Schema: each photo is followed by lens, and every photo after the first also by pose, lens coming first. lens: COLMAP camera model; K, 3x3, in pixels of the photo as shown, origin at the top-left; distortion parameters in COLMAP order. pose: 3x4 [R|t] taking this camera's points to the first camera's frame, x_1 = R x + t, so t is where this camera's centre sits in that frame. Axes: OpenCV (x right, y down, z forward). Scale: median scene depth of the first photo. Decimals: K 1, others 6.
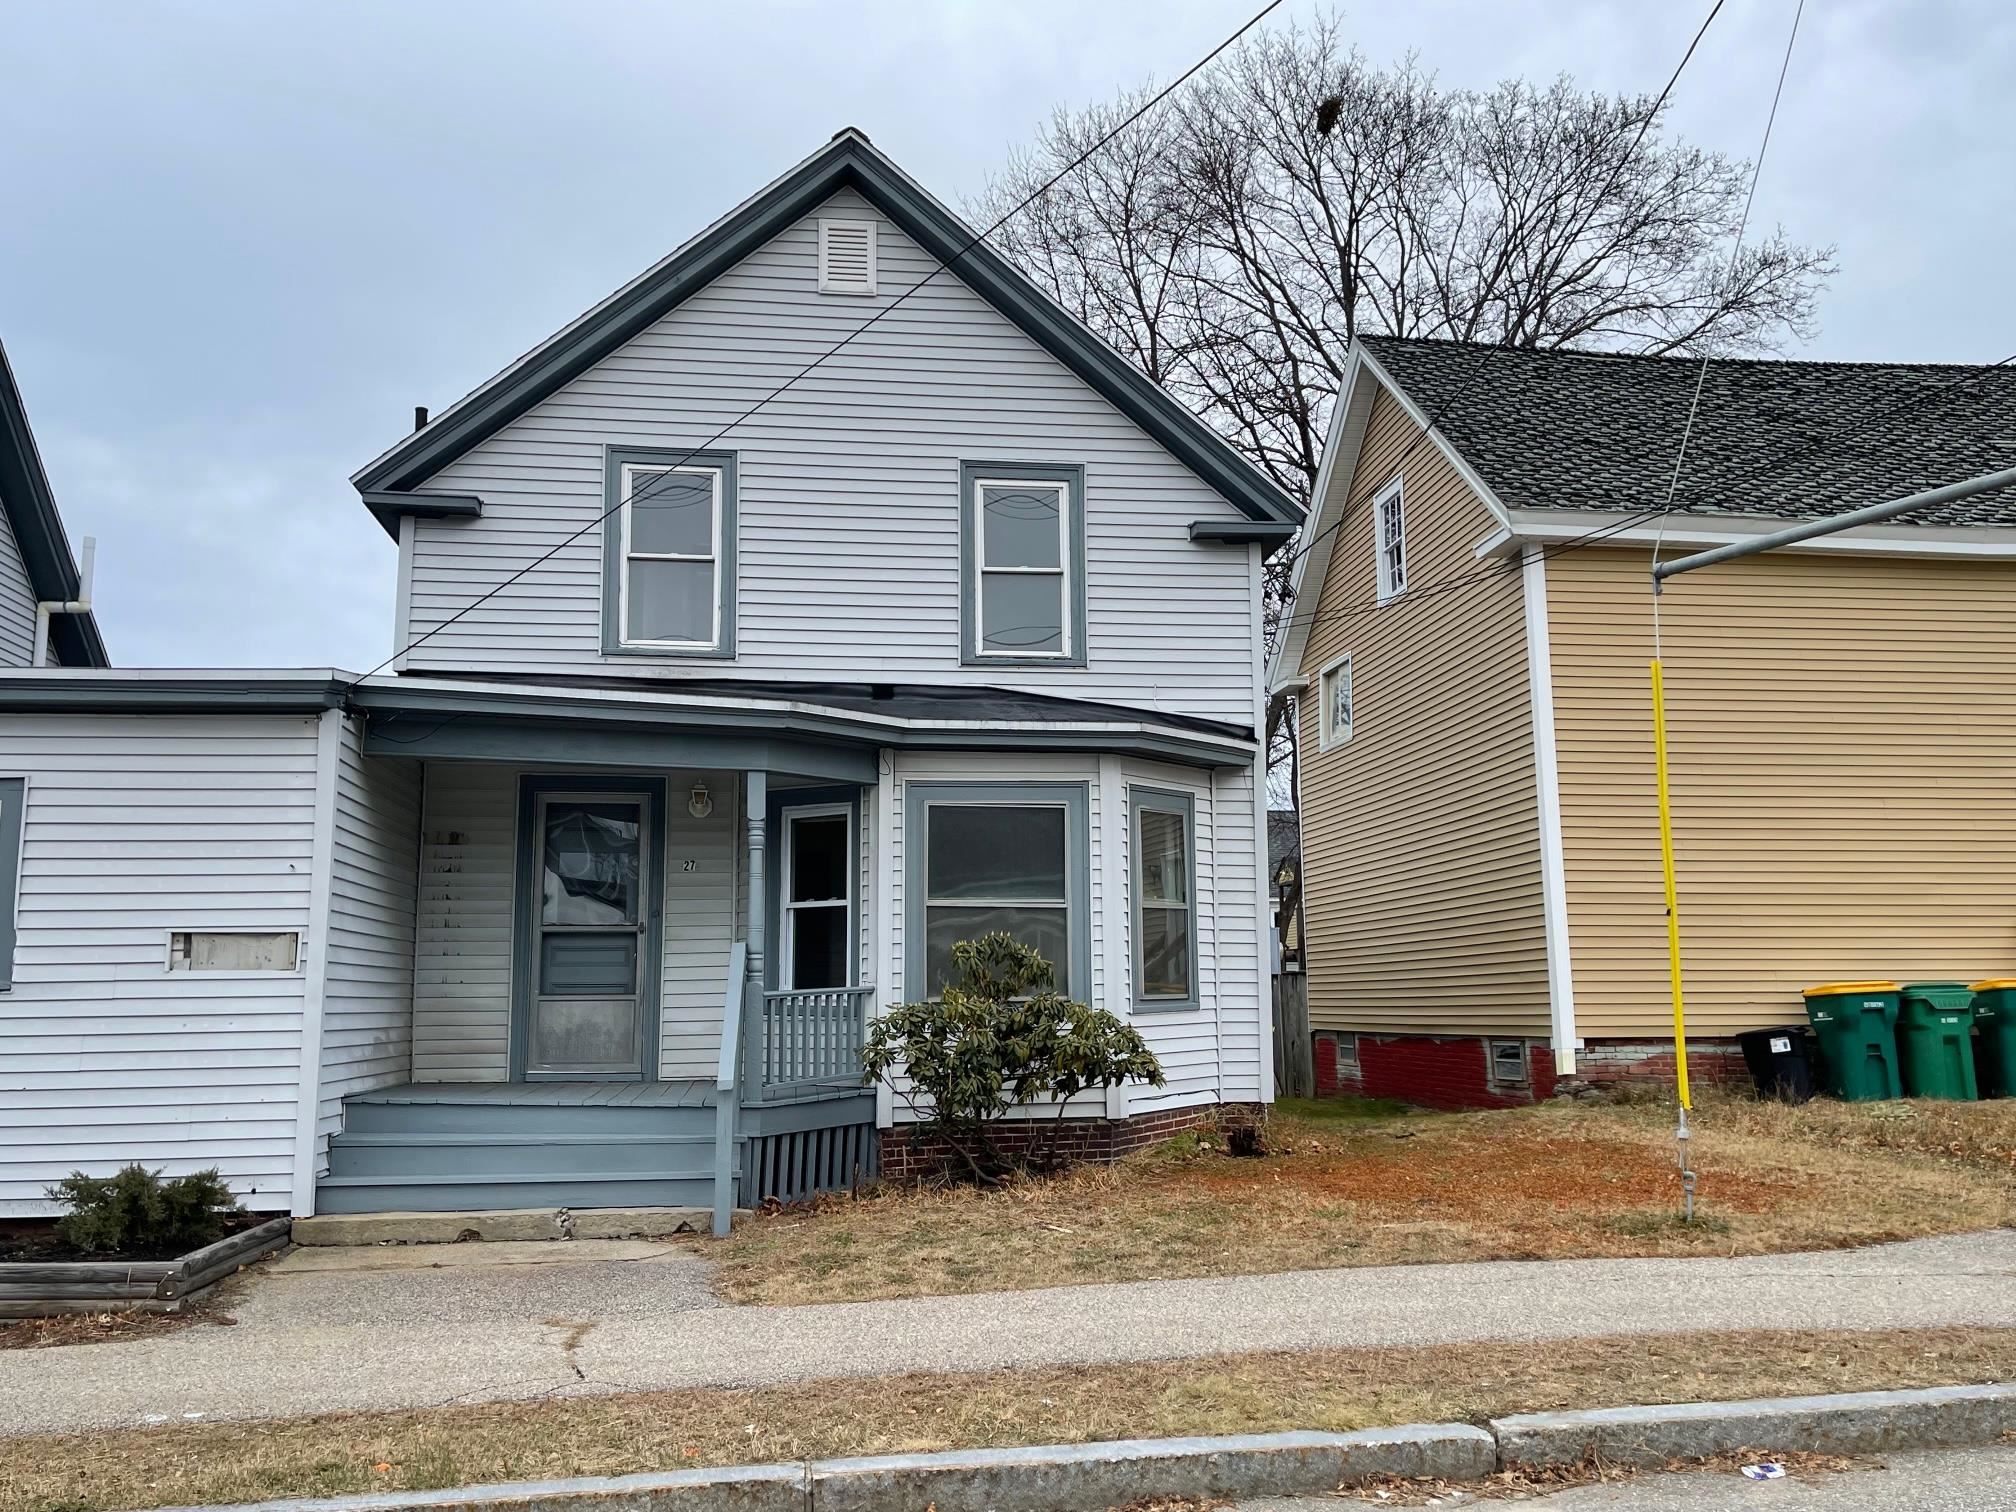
lens RADIAL K [[1682.8, 0, 1012.8], [0, 1682.8, 762.5], [0, 0, 1]] dist [0.072046, -0.007256]
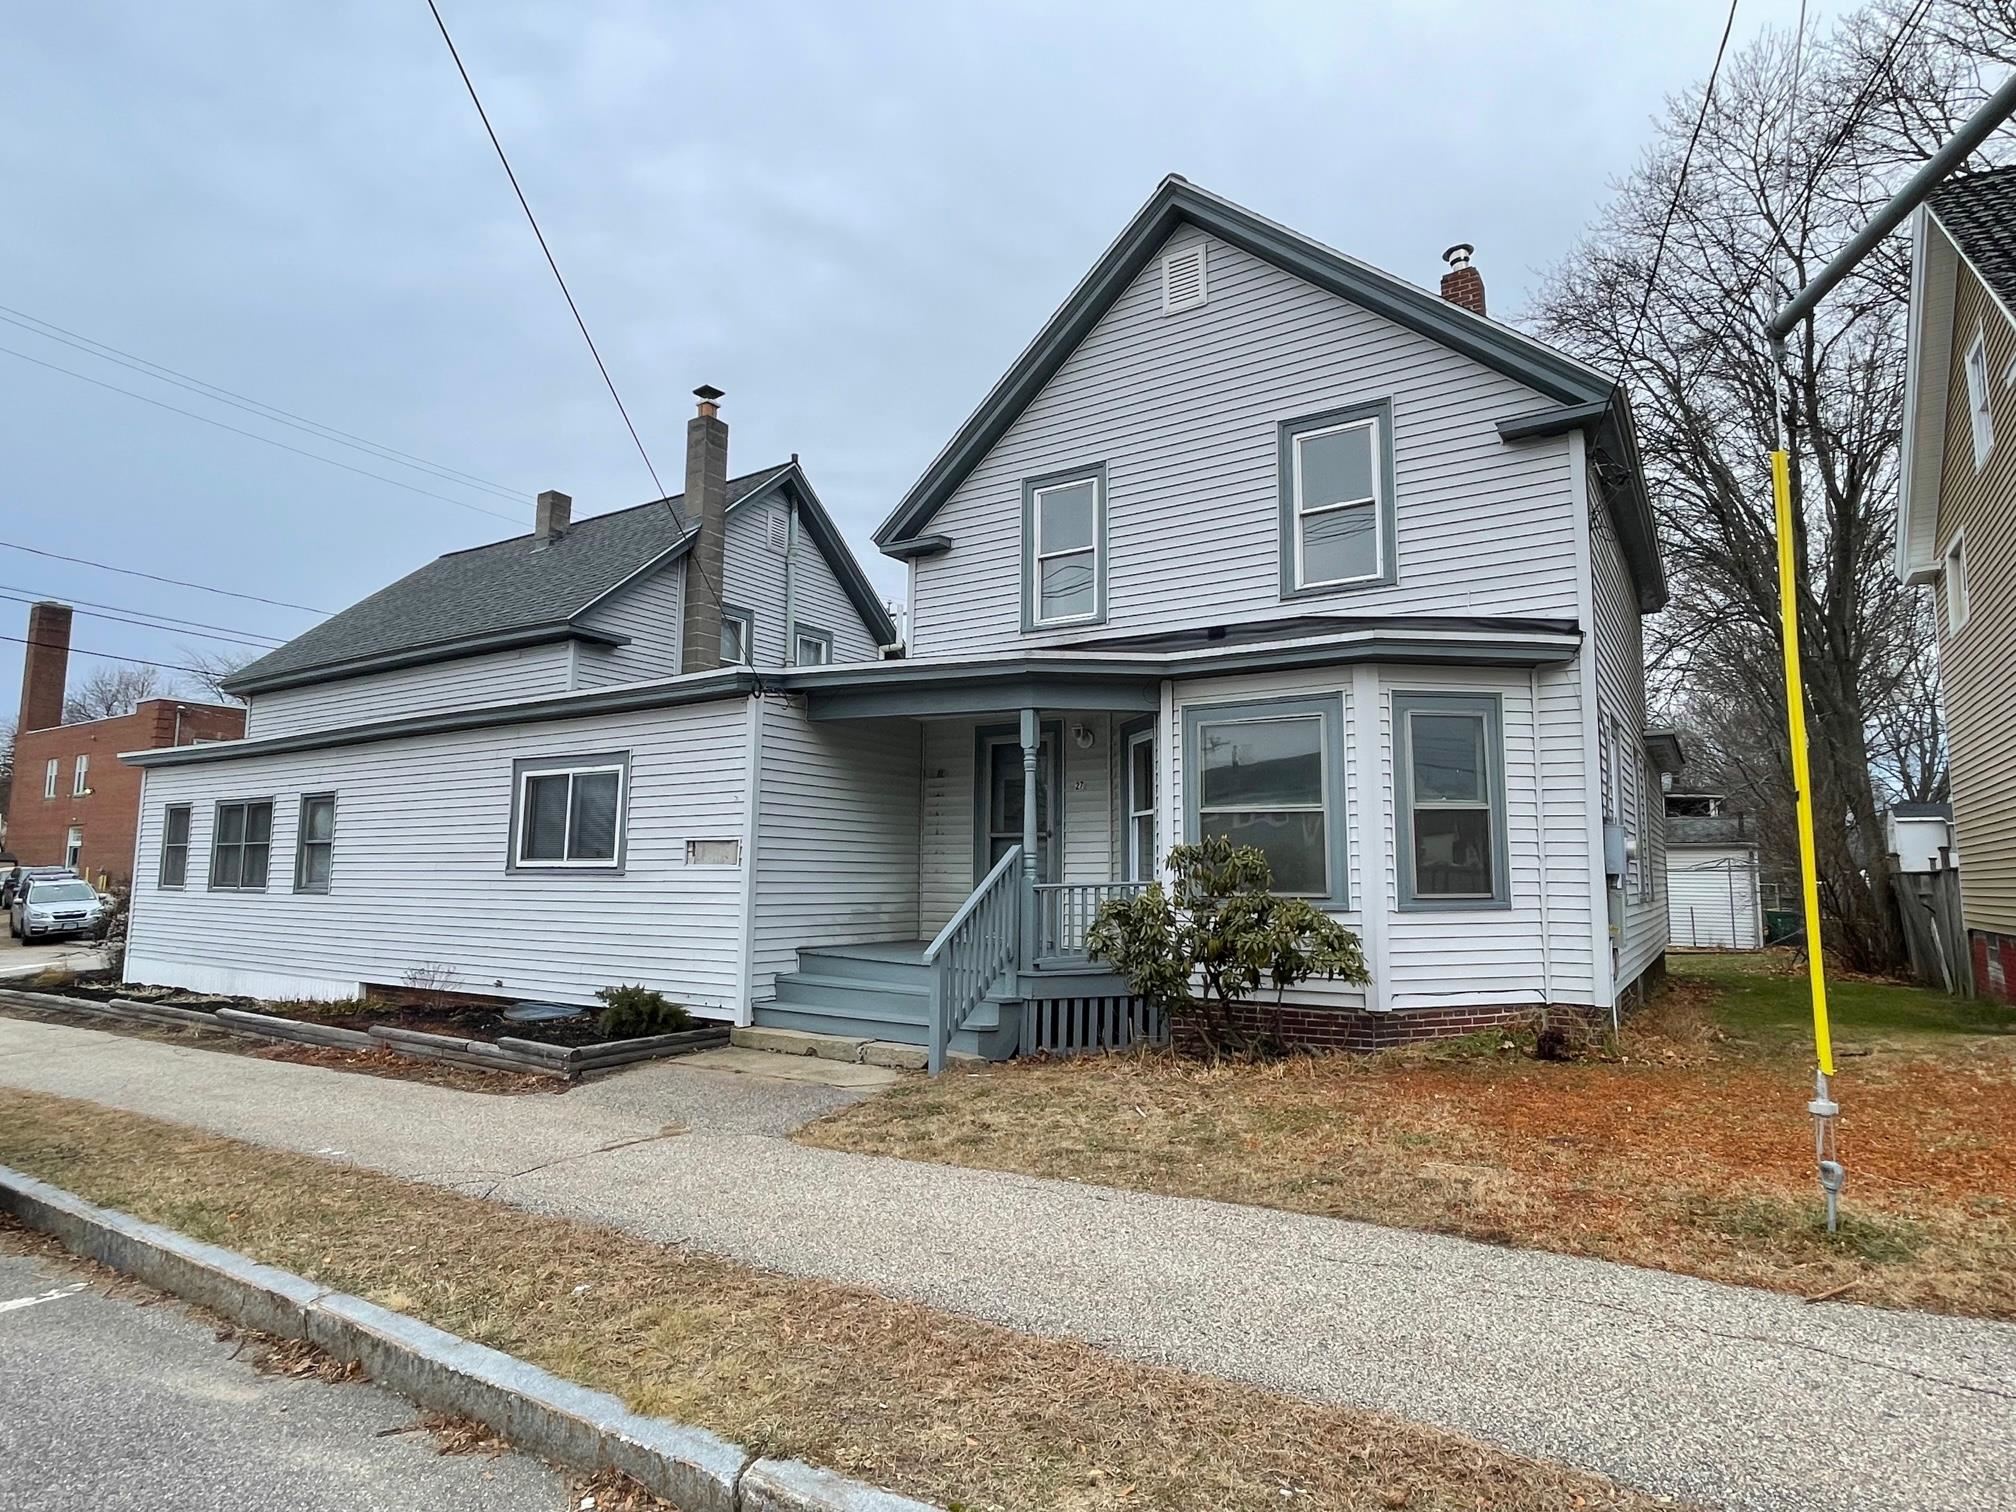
lens RADIAL K [[1106.8, 0, 1002.4], [0, 1106.8, 751.2], [0, 0, 1]] dist [0.007824, -0.005173]
pose [[0.754488, -0.061718, -0.653406, 0.318367], [0.078052, 0.996941, -0.004041, 0.032826], [0.651657, -0.047951, 0.756997, 0.313079]]
